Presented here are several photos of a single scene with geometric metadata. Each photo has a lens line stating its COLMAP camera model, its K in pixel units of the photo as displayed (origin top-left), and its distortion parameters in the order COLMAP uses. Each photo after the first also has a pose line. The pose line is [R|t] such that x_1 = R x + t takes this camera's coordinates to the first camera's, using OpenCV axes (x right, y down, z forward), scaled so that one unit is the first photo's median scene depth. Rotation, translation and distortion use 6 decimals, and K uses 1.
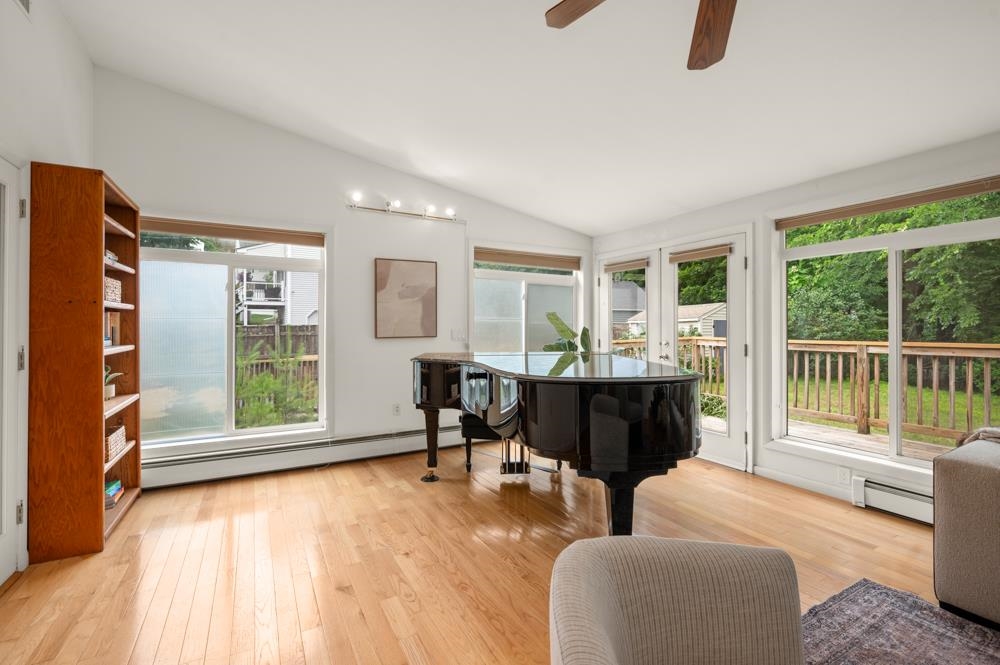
lens RADIAL K [[449.4, 0, 504.1], [0, 449.4, 328.9], [0, 0, 1]] dist [0.000075, 0.000328]
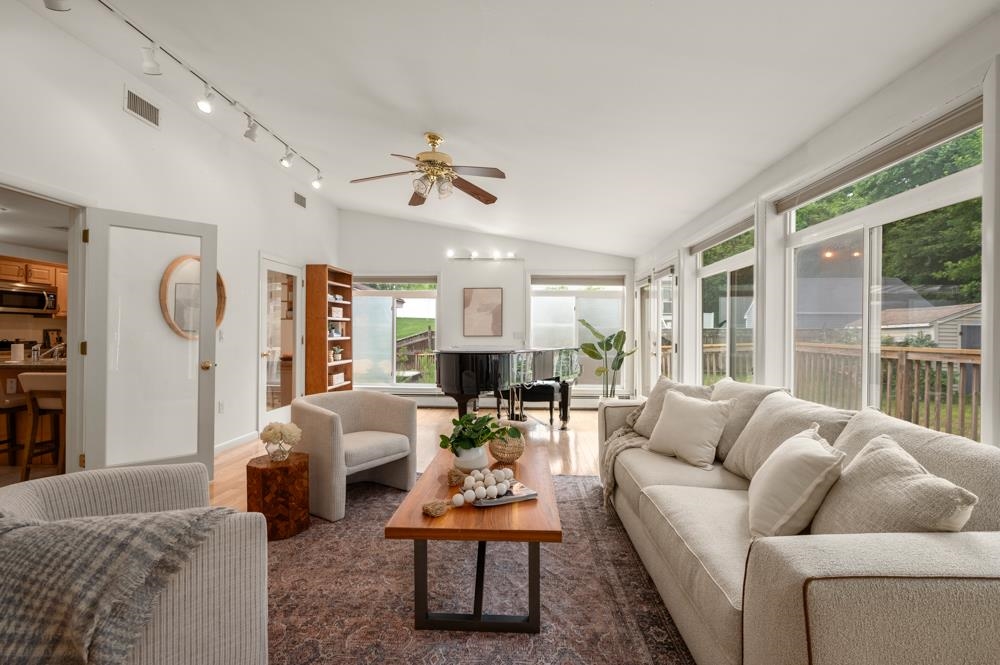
lens RADIAL K [[449.4, 0, 499.7], [0, 449.4, 335.5], [0, 0, 1]] dist [0.000075, 0.000328]
pose [[0.838989, 0.010548, -0.544046, 0.884312], [-0.010698, 0.999939, 0.002890, 0.014166], [0.544044, 0.003395, 0.839050, -0.390753]]
